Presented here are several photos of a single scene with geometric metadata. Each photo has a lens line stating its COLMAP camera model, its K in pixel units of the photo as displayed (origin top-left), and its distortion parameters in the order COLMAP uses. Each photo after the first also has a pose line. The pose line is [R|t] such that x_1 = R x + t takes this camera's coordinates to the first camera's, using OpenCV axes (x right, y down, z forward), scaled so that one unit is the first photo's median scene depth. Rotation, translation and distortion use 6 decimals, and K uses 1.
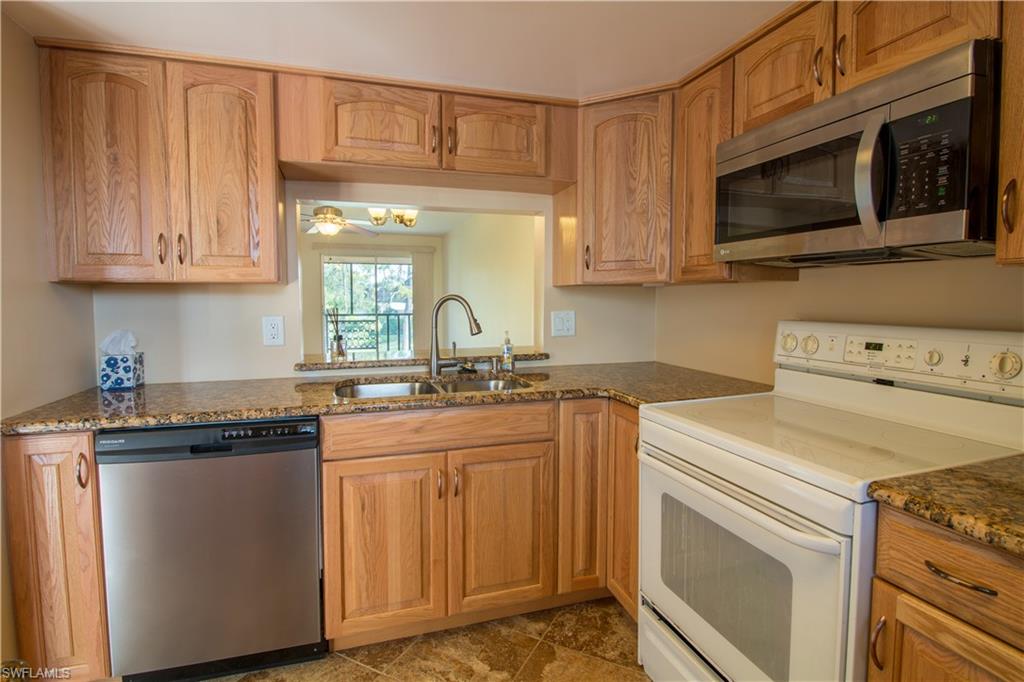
lens RADIAL K [[516.4, 0, 510.4], [0, 516.4, 328.2], [0, 0, 1]] dist [0.000600, -0.000156]
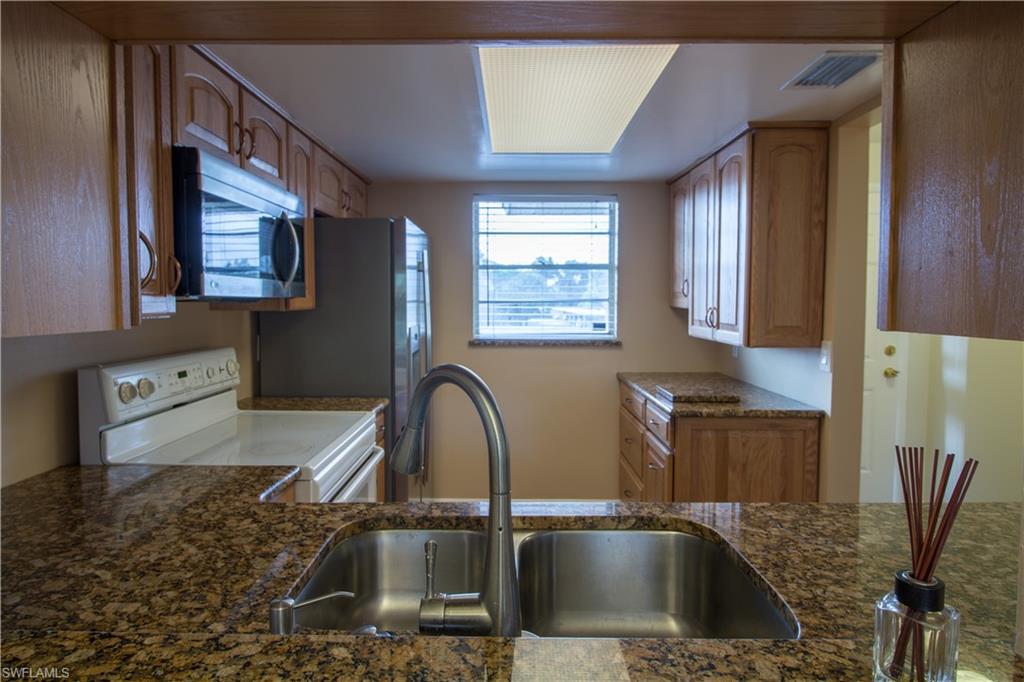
lens RADIAL K [[579.5, 0, 511.7], [0, 579.5, 322.9], [0, 0, 1]] dist [-0.000260, -0.000039]
pose [[-0.948847, -0.011367, 0.315533, -0.399550], [0.020030, 0.995172, 0.096084, -0.189425], [-0.315101, 0.097489, -0.944038, 1.988996]]
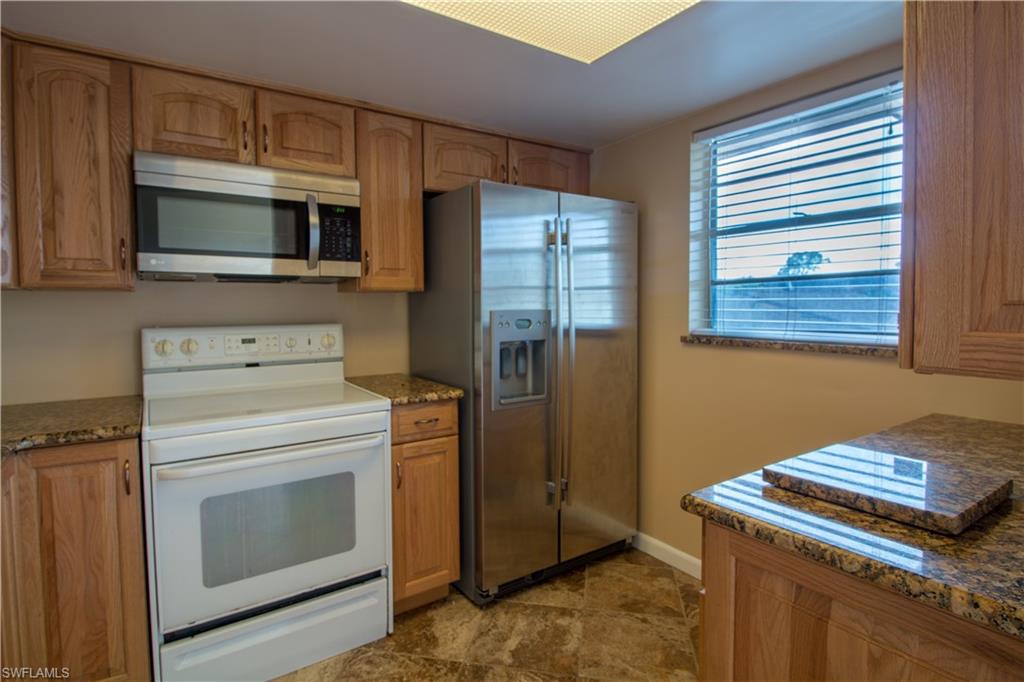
lens RADIAL K [[516.4, 0, 510.4], [0, 516.4, 328.2], [0, 0, 1]] dist [0.000600, -0.000156]
pose [[-0.283706, -0.039239, 0.958108, -0.859976], [0.064236, 0.996140, 0.059818, -0.038367], [-0.956757, 0.078516, -0.280091, 0.711582]]
